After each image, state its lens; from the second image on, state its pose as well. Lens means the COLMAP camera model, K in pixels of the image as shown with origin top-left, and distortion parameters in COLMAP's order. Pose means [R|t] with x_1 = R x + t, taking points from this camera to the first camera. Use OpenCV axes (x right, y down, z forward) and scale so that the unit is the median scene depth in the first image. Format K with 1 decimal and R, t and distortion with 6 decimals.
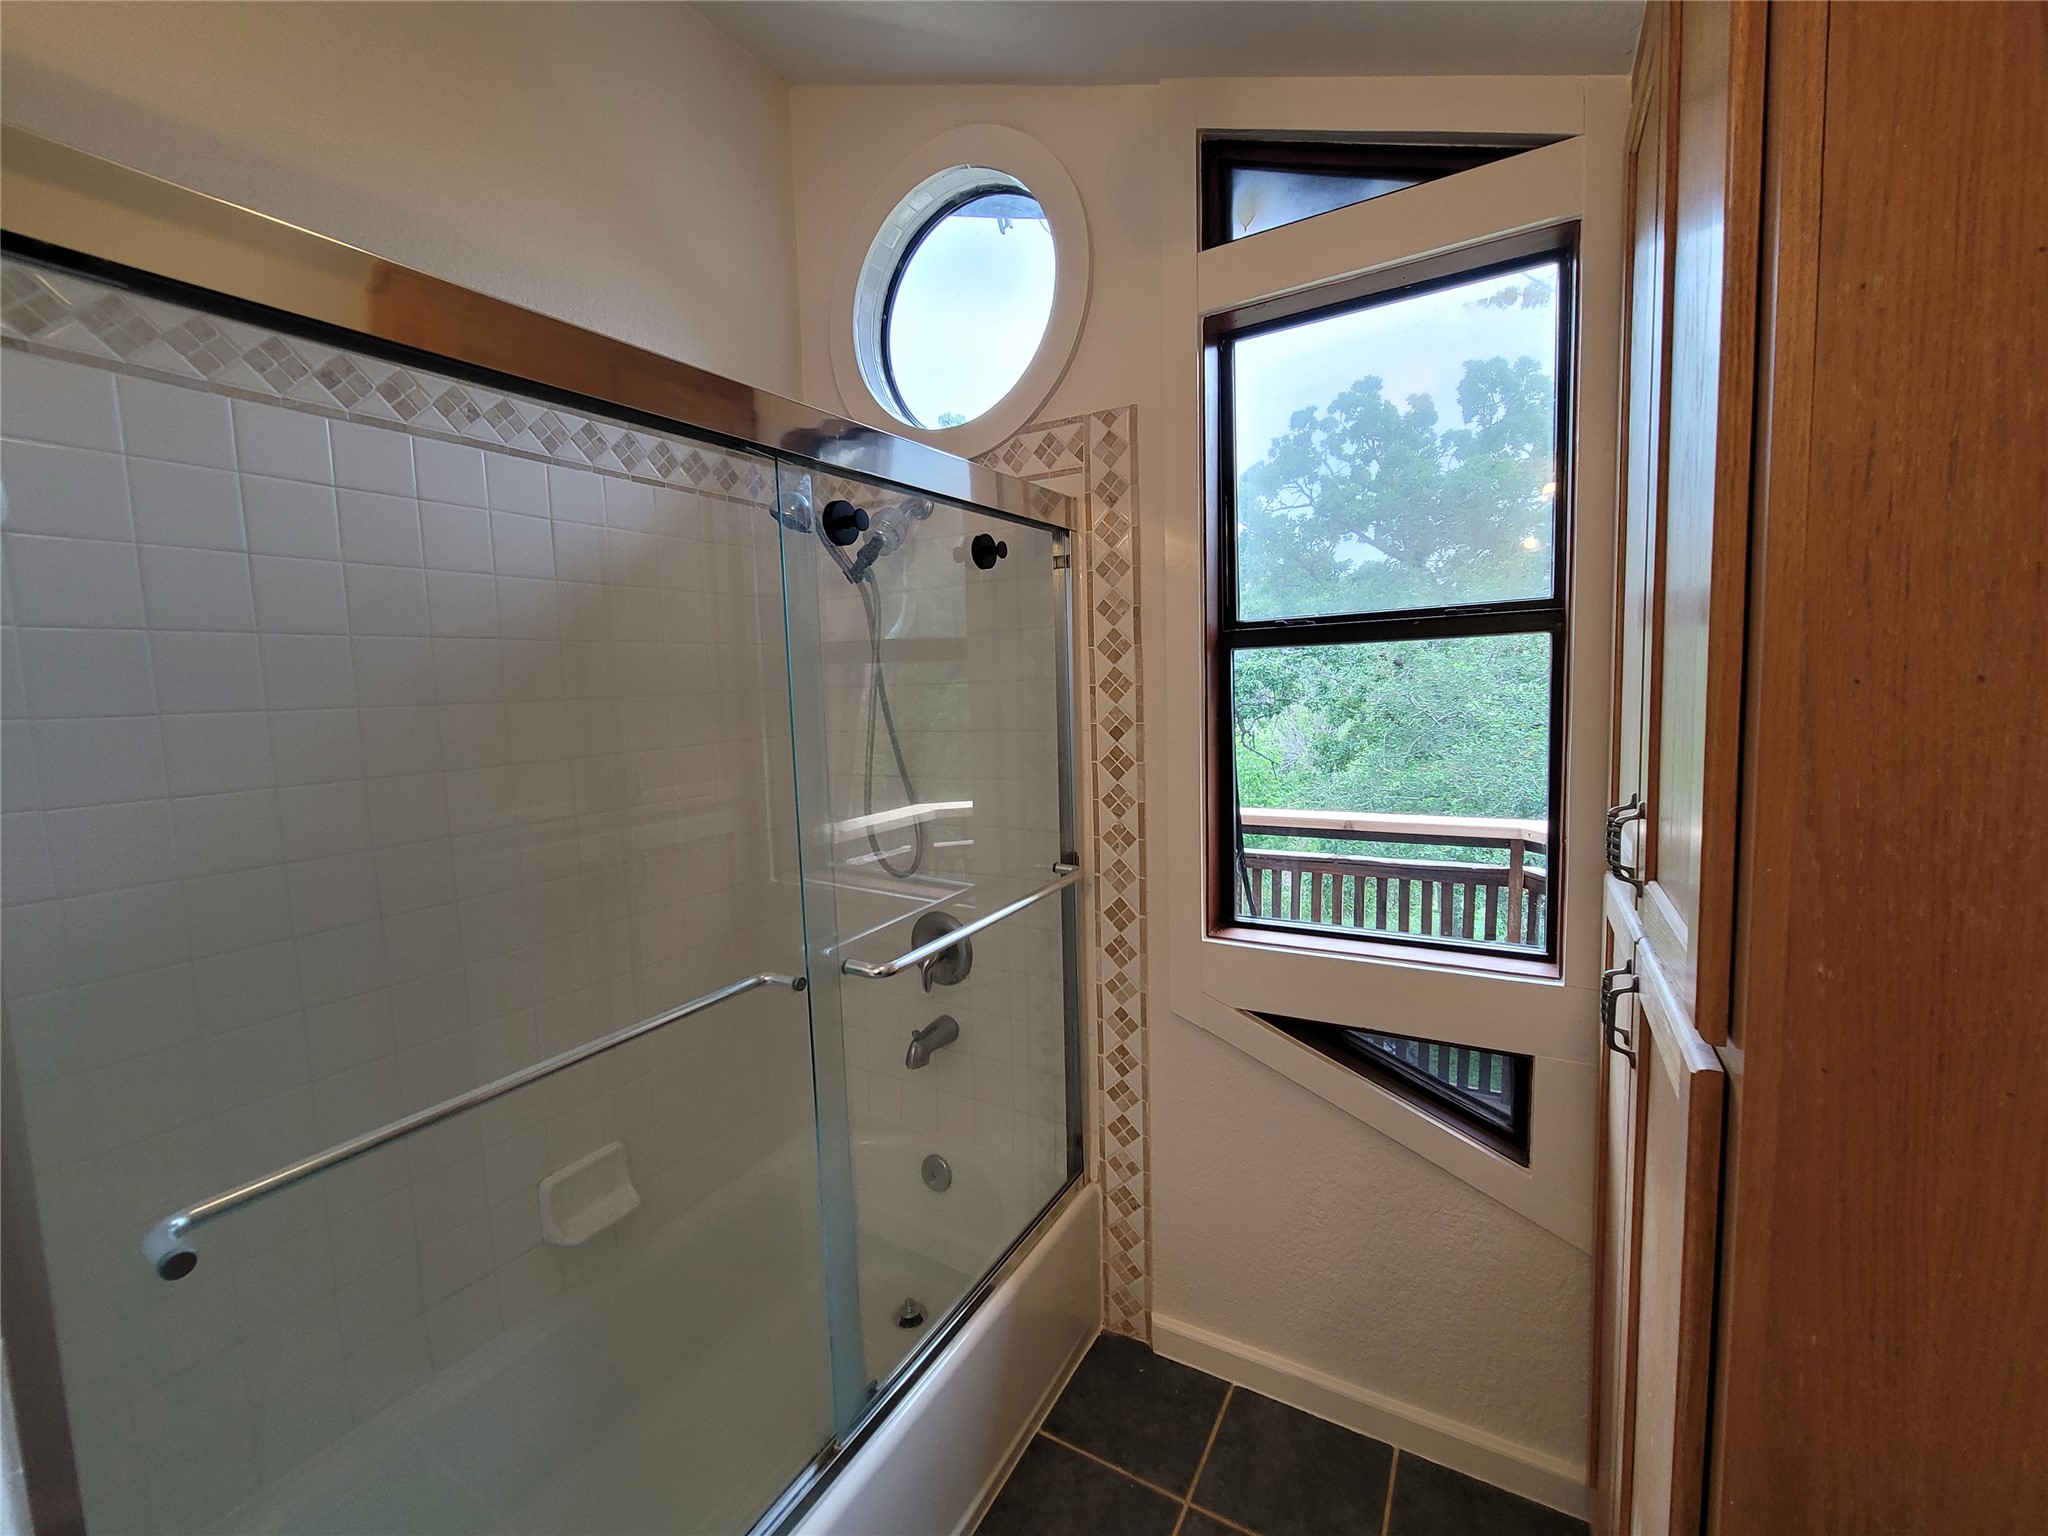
lens RADIAL K [[839.6, 0, 1021.0], [0, 839.6, 758.4], [0, 0, 1]] dist [-0.010435, 0.003347]
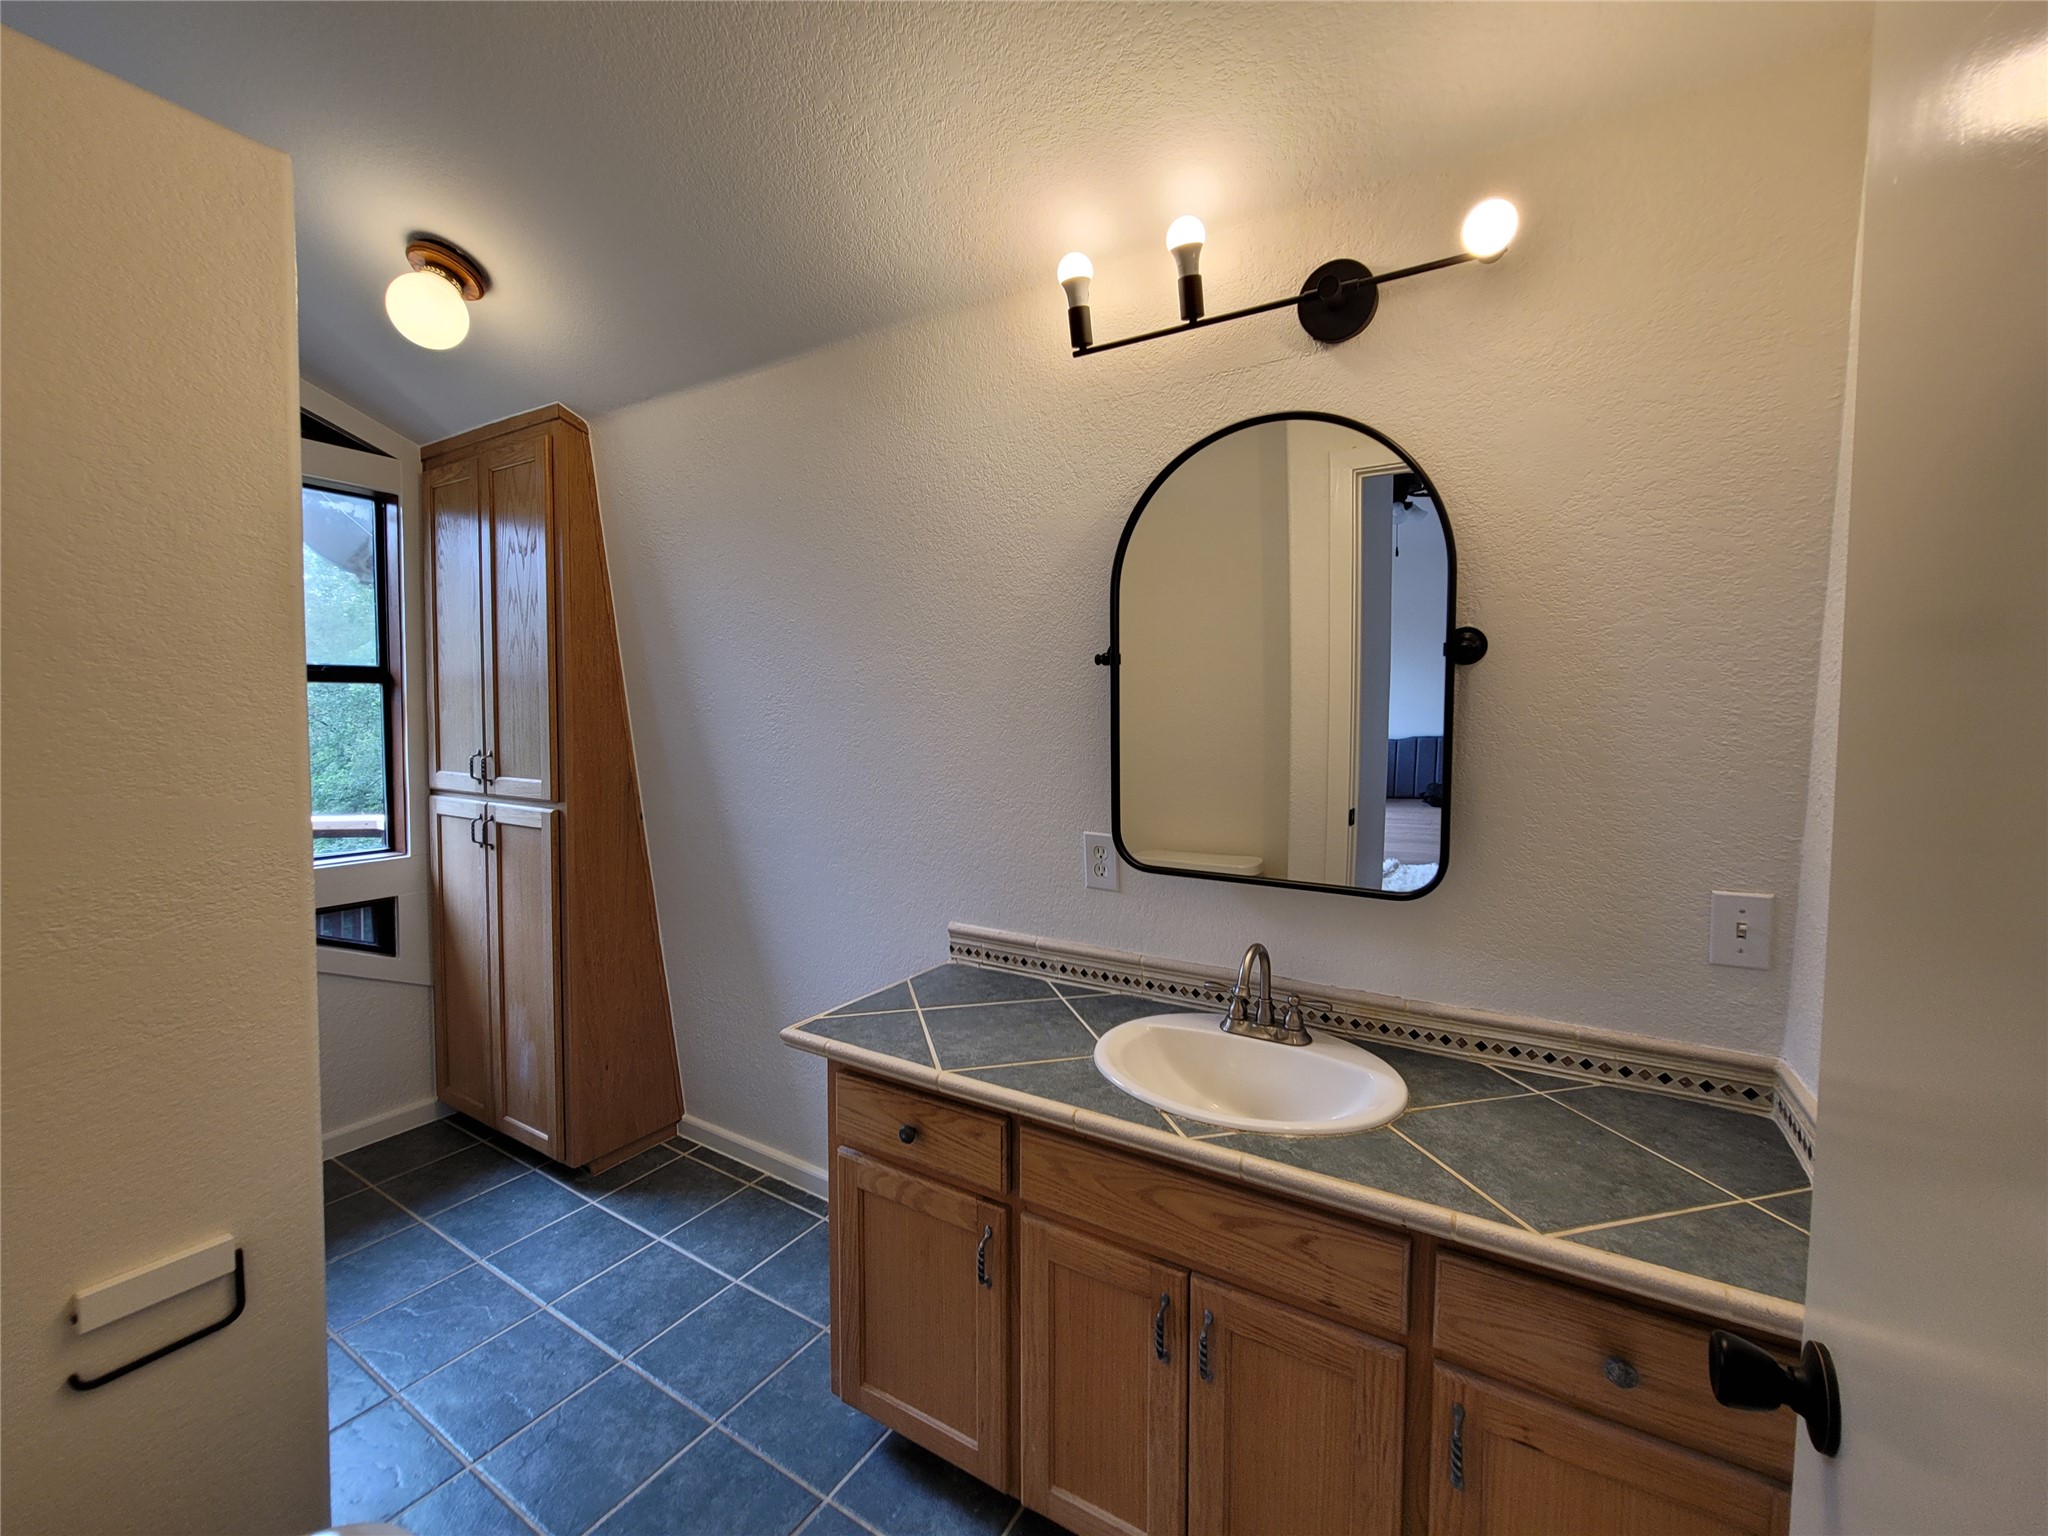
lens RADIAL K [[841.8, 0, 1022.0], [0, 841.8, 755.8], [0, 0, 1]] dist [-0.001553, -0.001007]
pose [[0.017491, -0.012884, 0.999764, -1.096136], [0.080179, 0.996715, 0.011442, 0.097419], [-0.996627, 0.079960, 0.018467, -0.441576]]
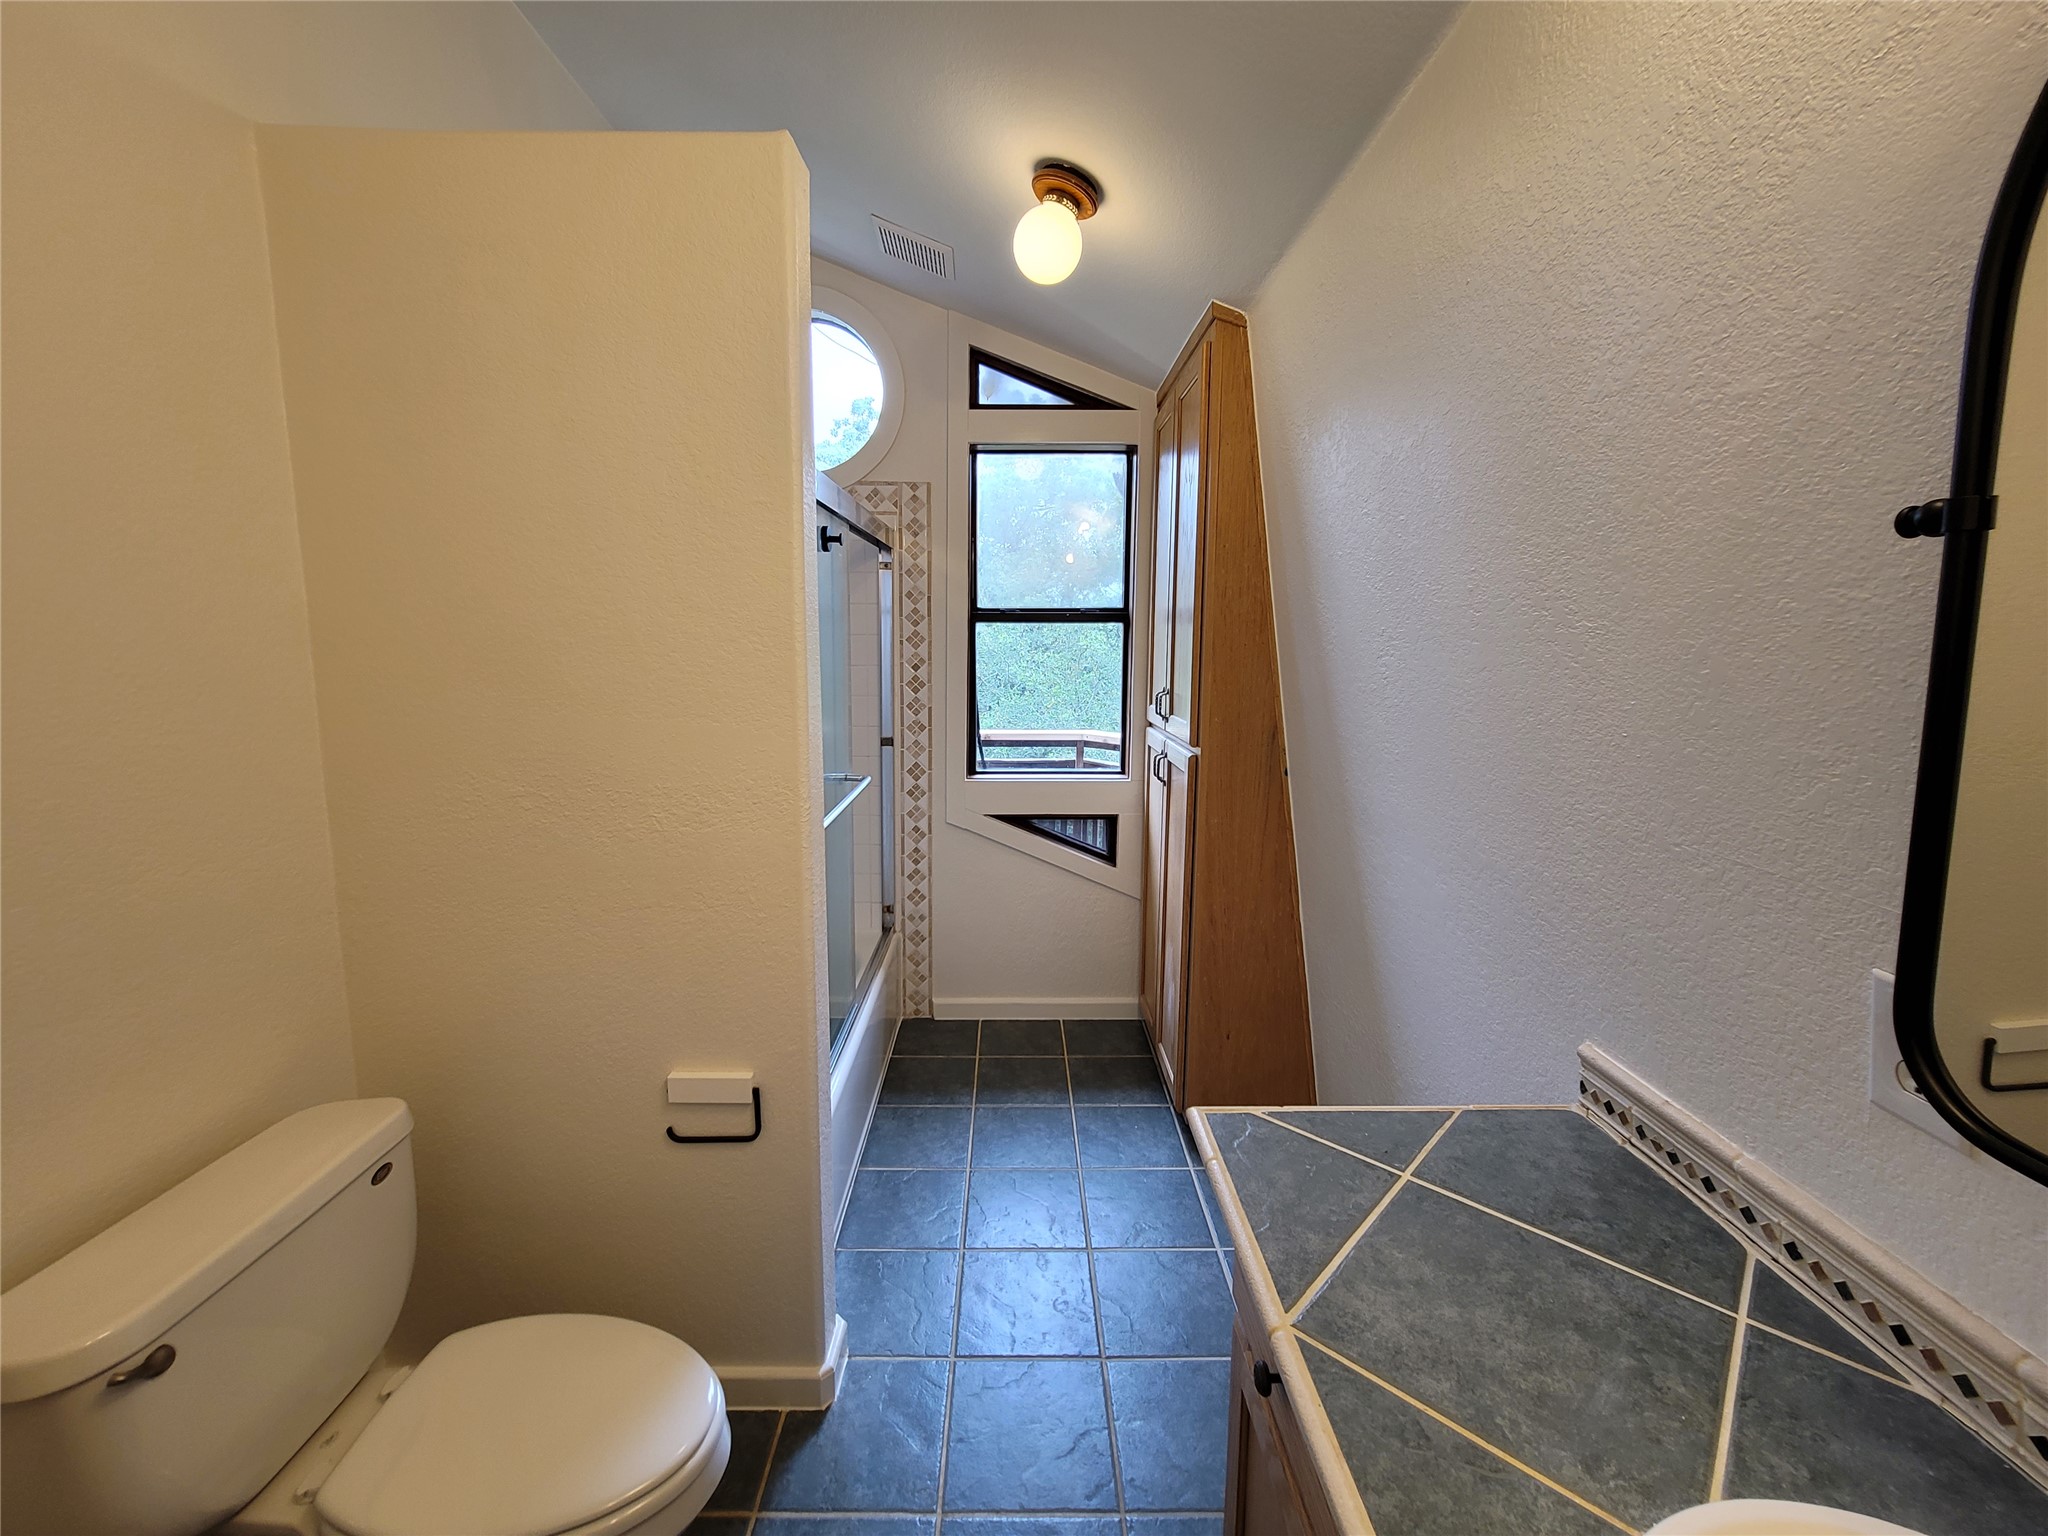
lens RADIAL K [[841.8, 0, 1022.0], [0, 841.8, 755.8], [0, 0, 1]] dist [-0.001553, -0.001007]
pose [[0.854253, -0.030649, 0.518953, -0.618356], [0.009706, 0.999027, 0.043025, 0.082142], [-0.519767, -0.031717, 0.853719, -0.626581]]
